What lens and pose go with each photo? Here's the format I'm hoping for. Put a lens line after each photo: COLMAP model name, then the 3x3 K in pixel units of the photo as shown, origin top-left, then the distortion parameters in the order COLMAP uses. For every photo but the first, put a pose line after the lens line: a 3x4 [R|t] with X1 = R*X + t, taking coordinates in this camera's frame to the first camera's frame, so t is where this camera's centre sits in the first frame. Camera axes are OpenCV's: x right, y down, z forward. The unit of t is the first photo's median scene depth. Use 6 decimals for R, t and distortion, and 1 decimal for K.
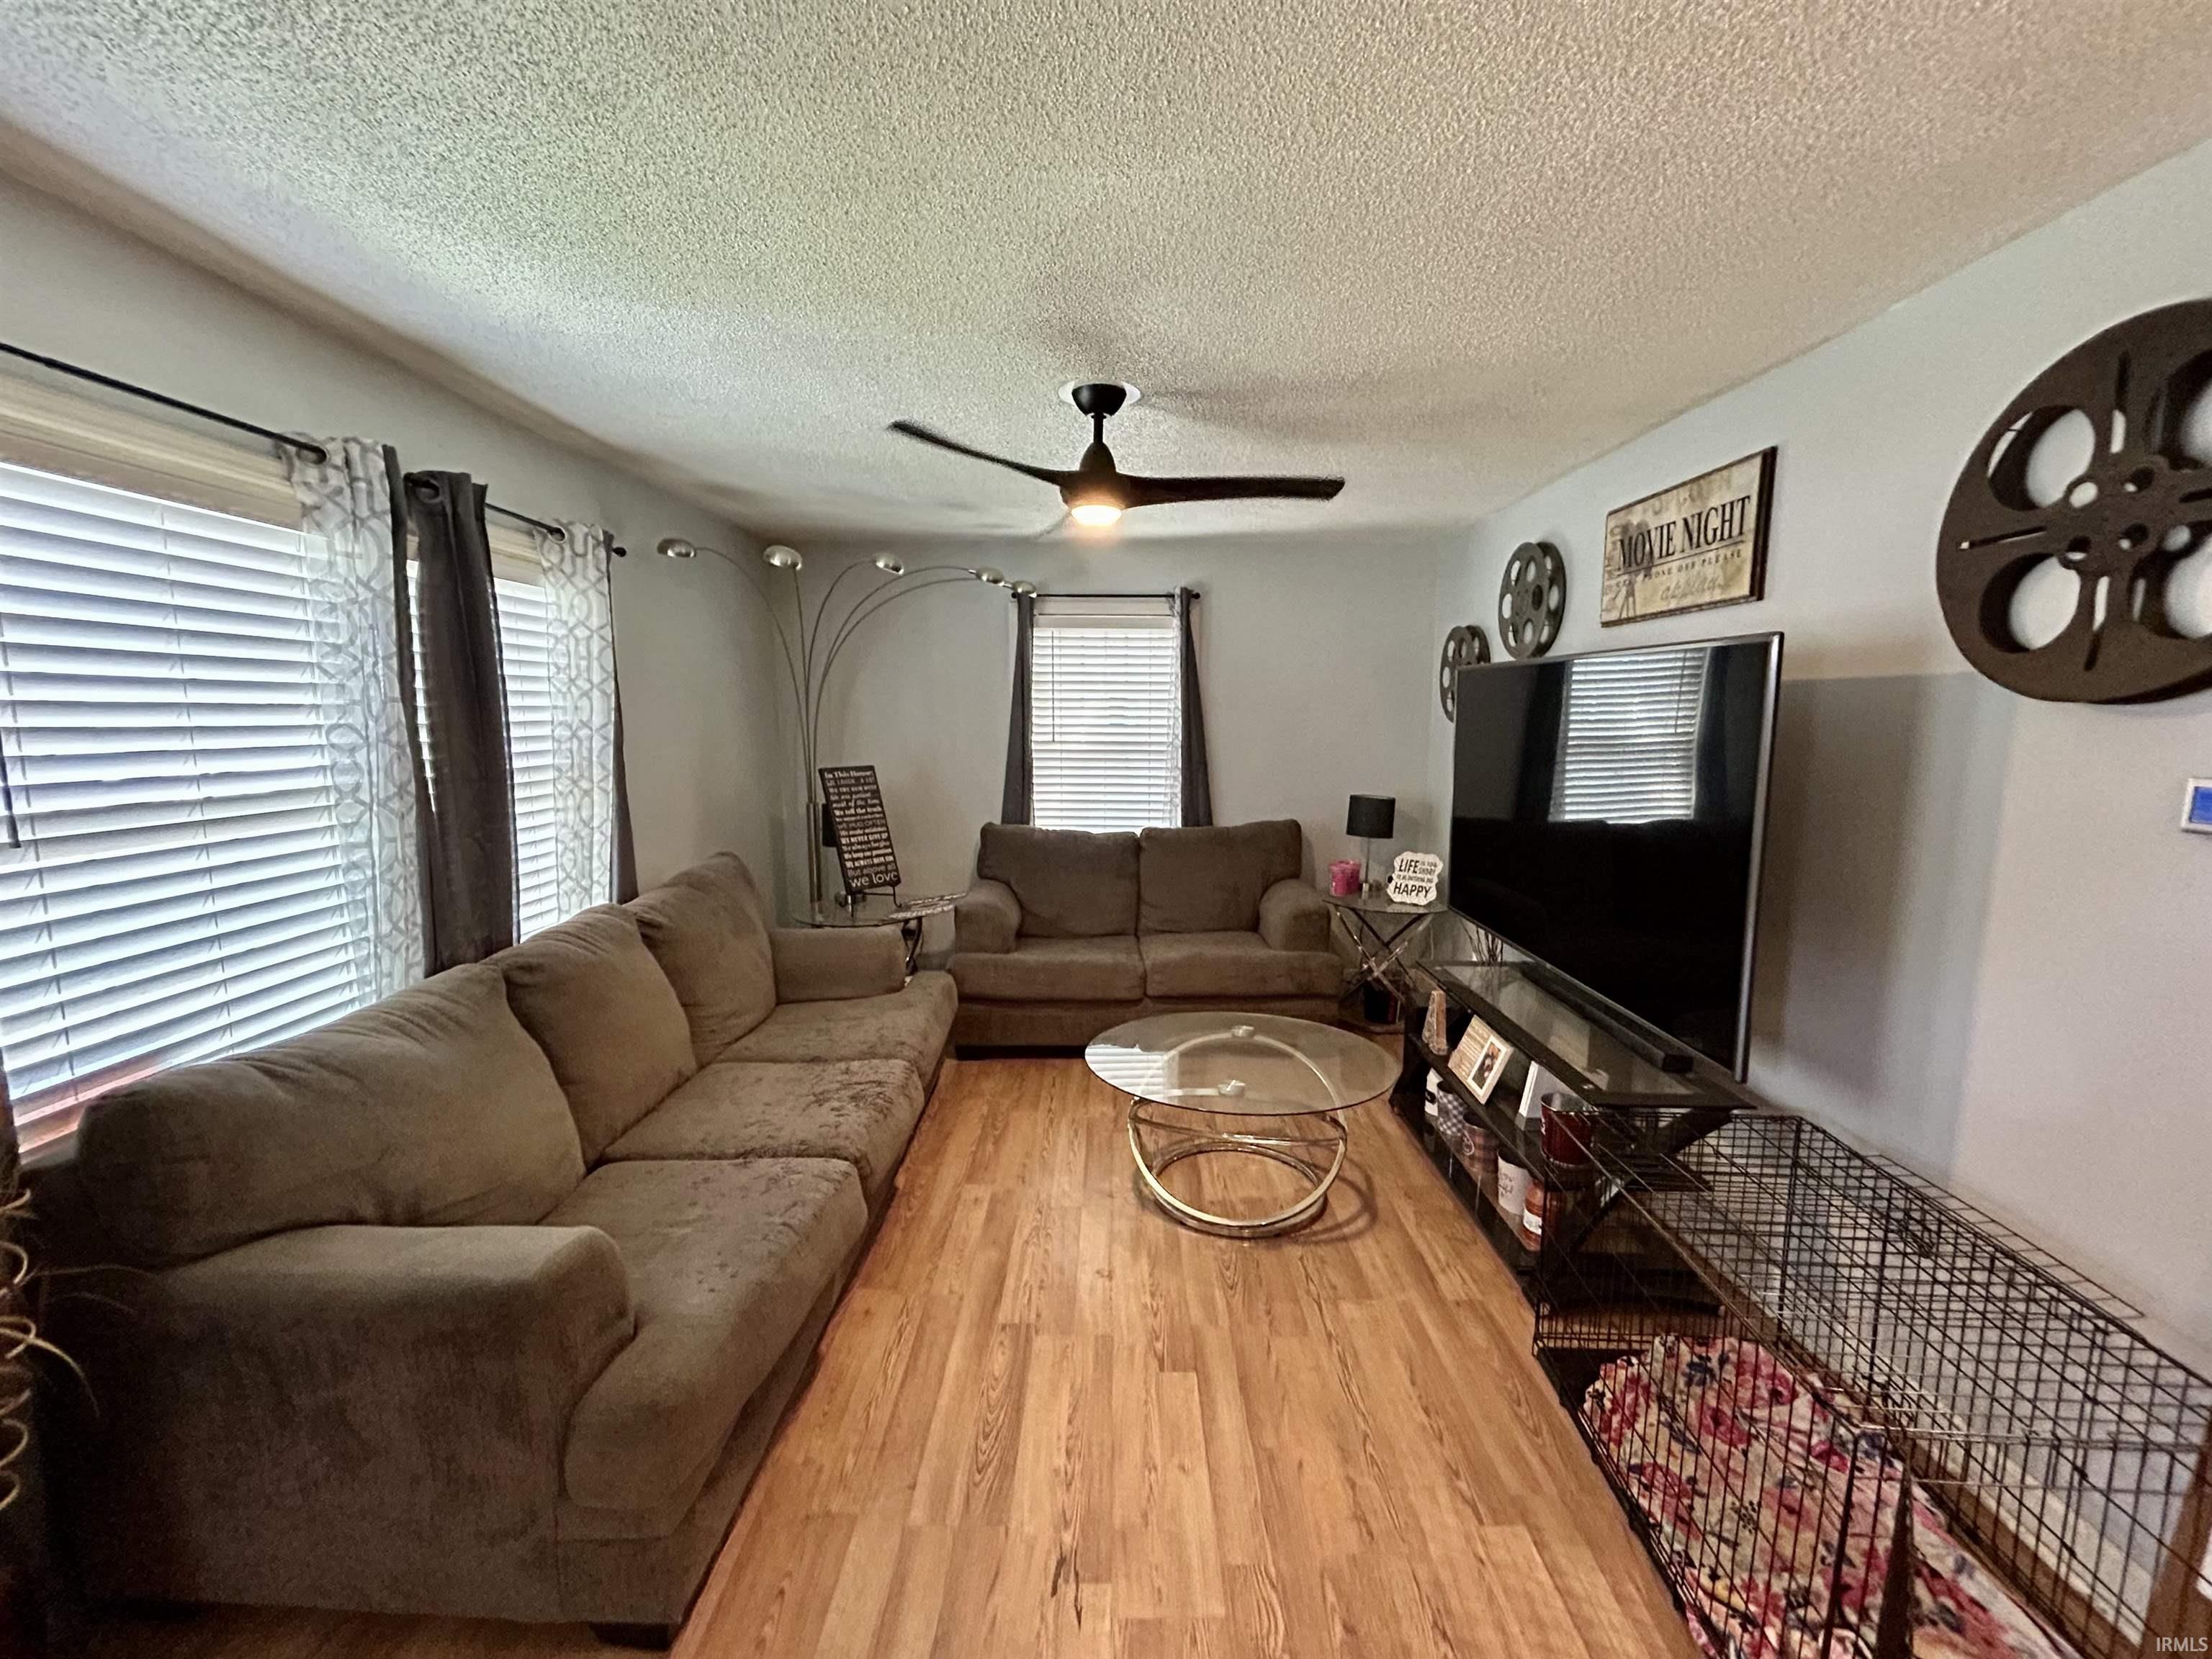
lens RADIAL K [[885.9, 0, 1111.4], [0, 885.9, 827.8], [0, 0, 1]] dist [-0.001334, 0.000520]
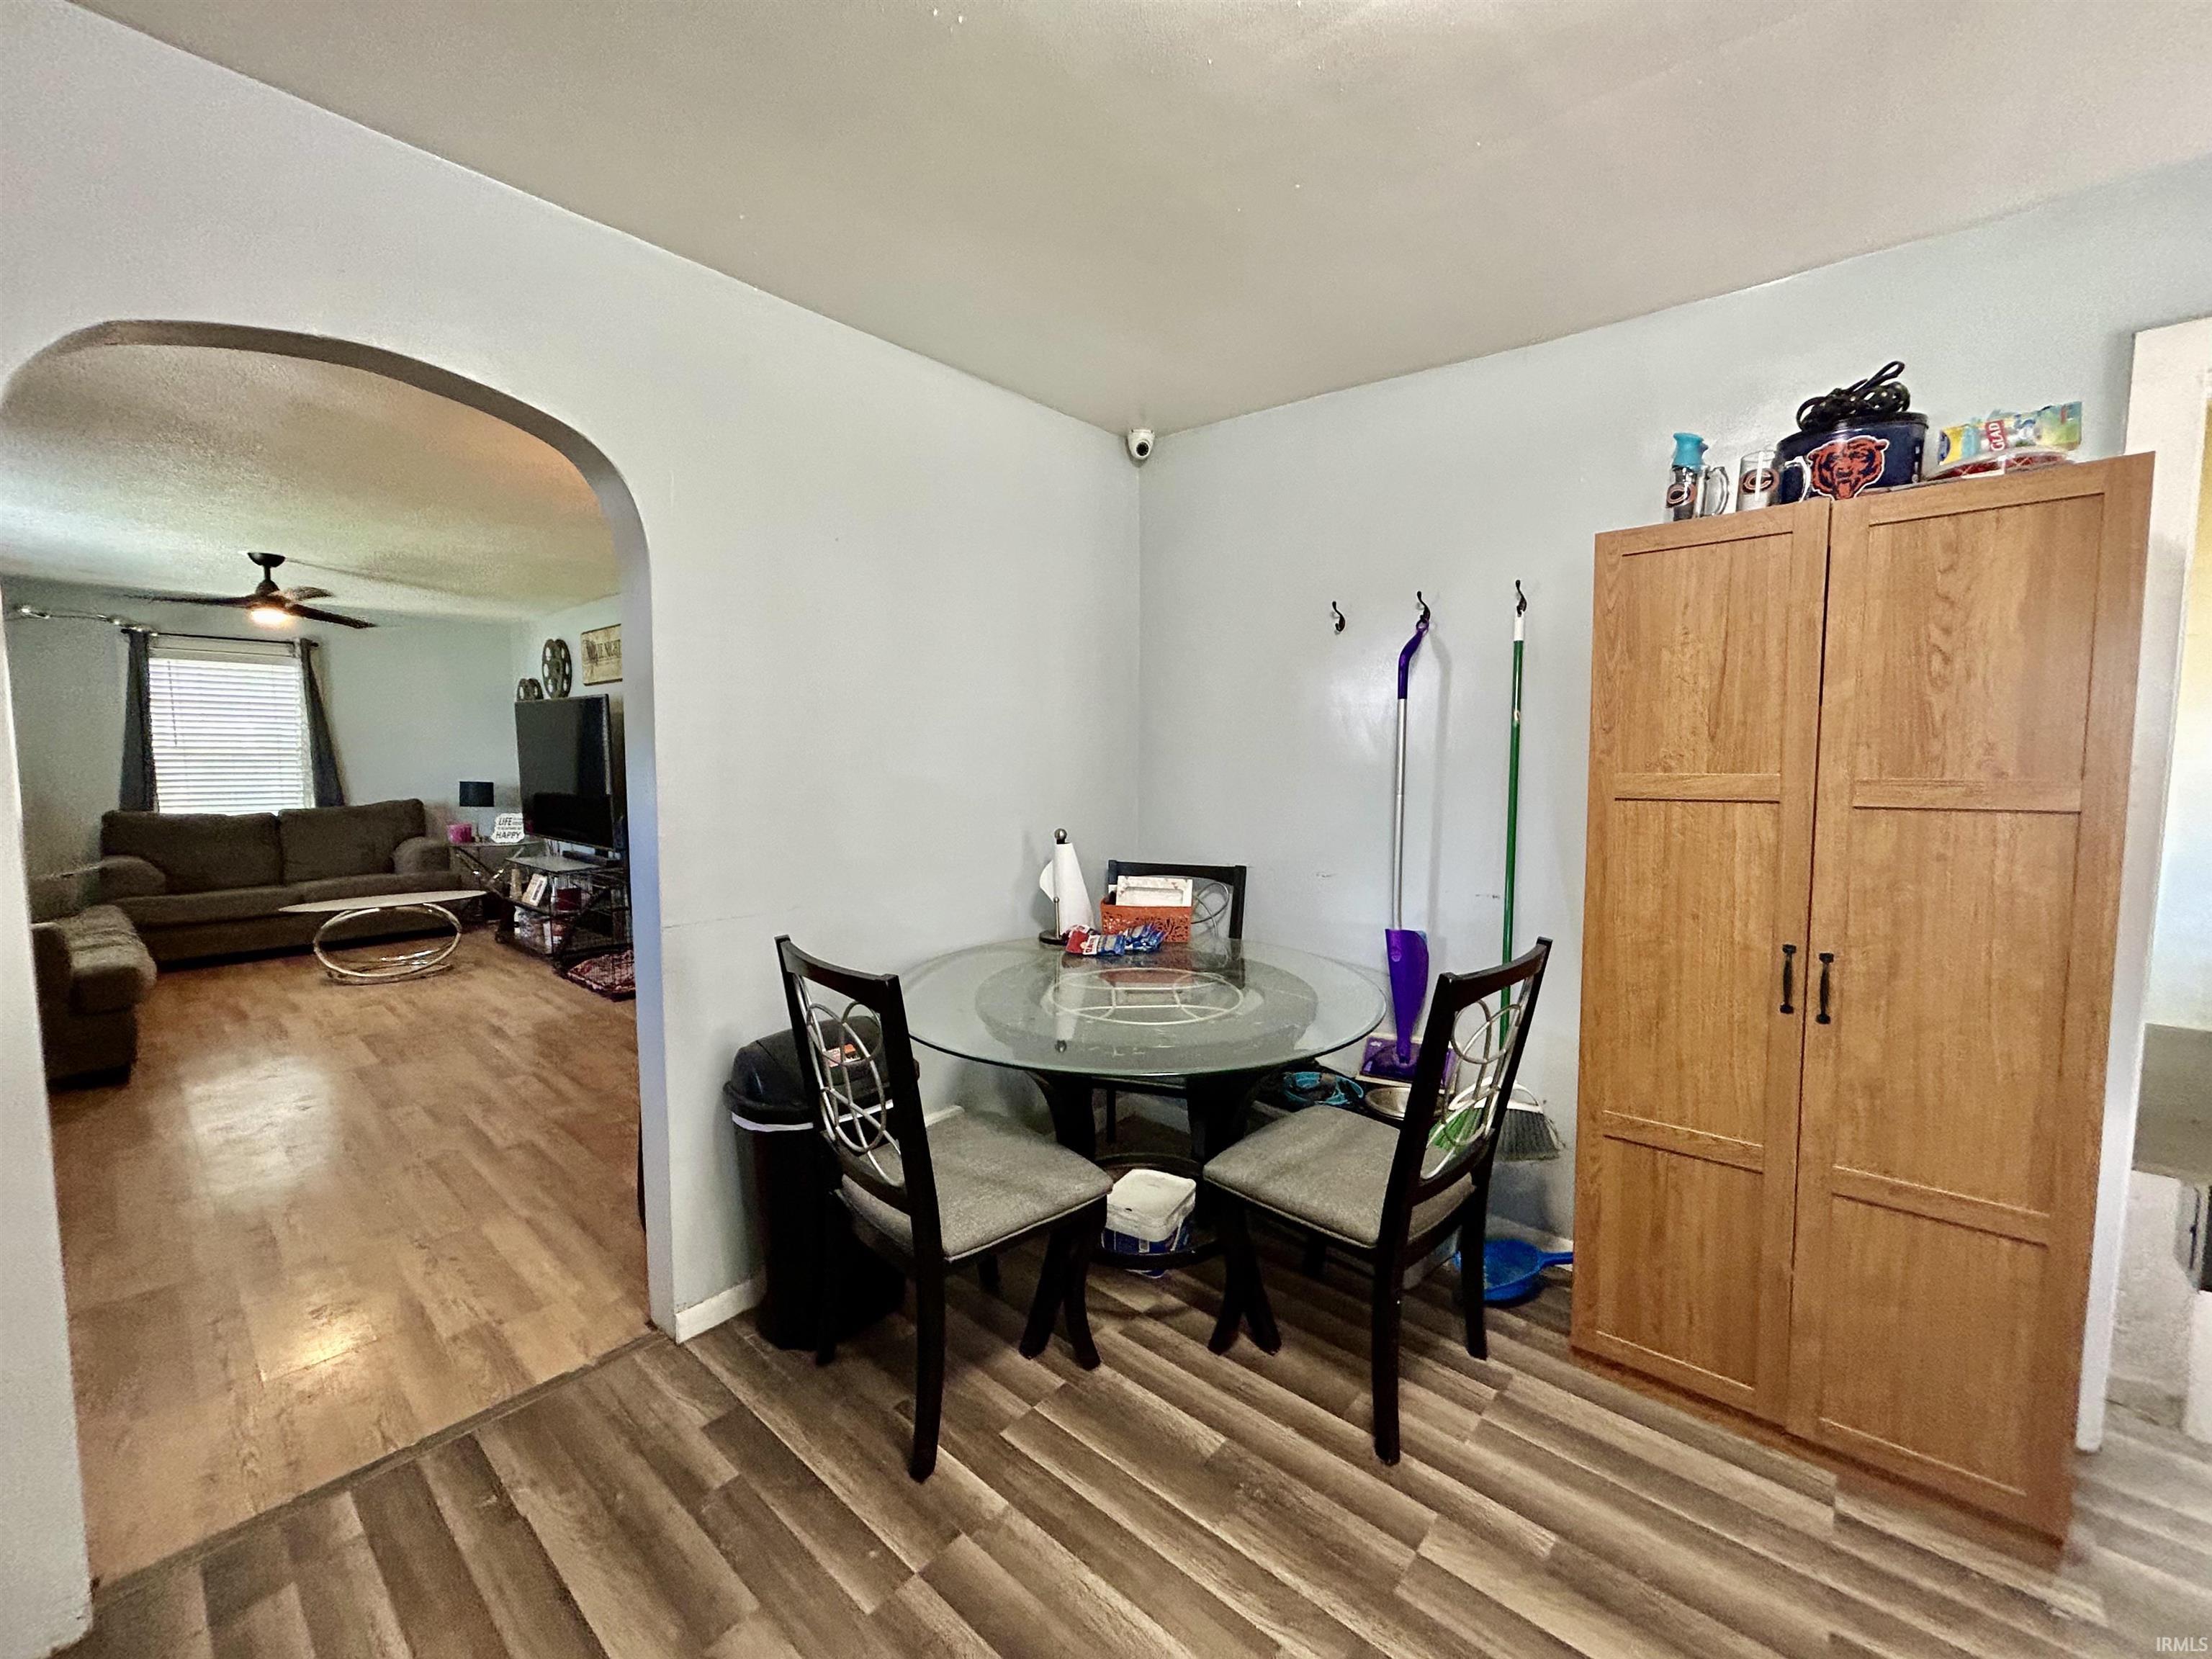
lens RADIAL K [[885.9, 0, 1111.4], [0, 885.9, 827.8], [0, 0, 1]] dist [-0.001334, 0.000520]
pose [[0.647758, -0.066634, 0.758926, -0.250094], [0.098996, 0.995084, 0.002874, 0.220468], [-0.755387, 0.073269, 0.651170, -1.250490]]
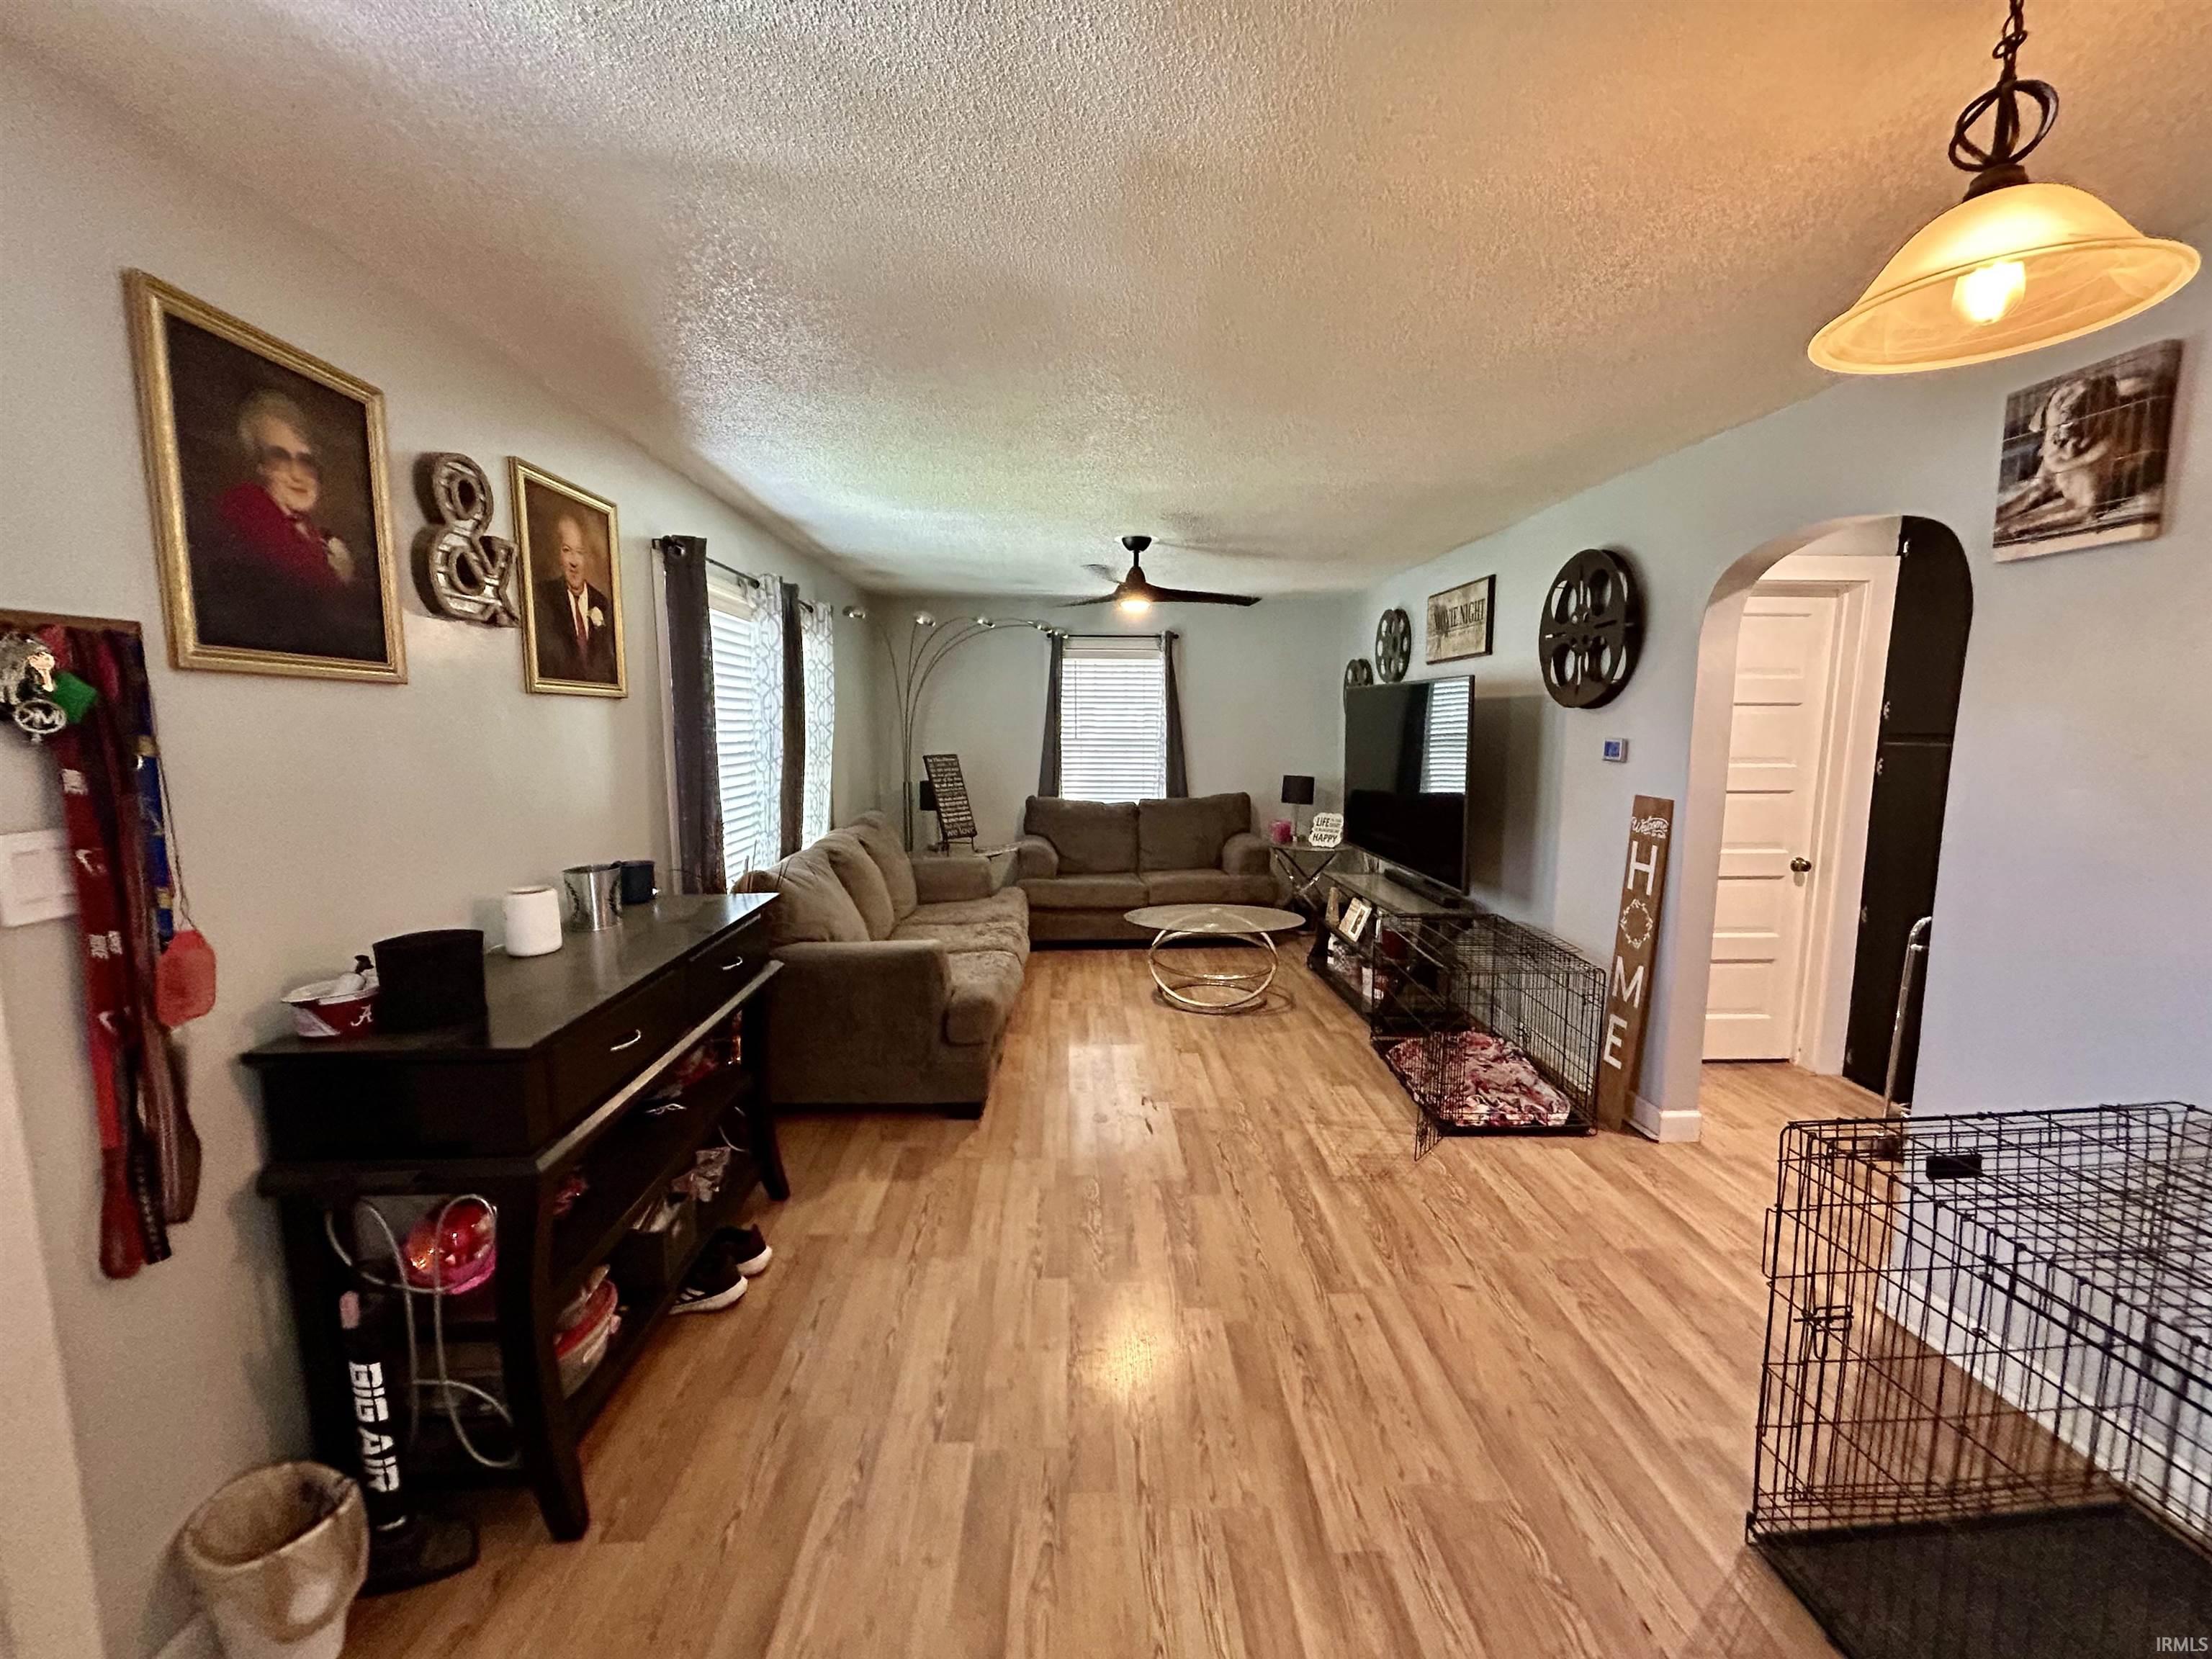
lens RADIAL K [[885.1, 0, 1106.0], [0, 885.1, 829.5], [0, 0, 1]] dist [-0.005582, 0.000487]
pose [[0.998833, -0.006597, 0.047837, -0.126380], [0.007099, 0.999921, -0.010331, 0.092757], [-0.047765, 0.010659, 0.998802, -0.604312]]
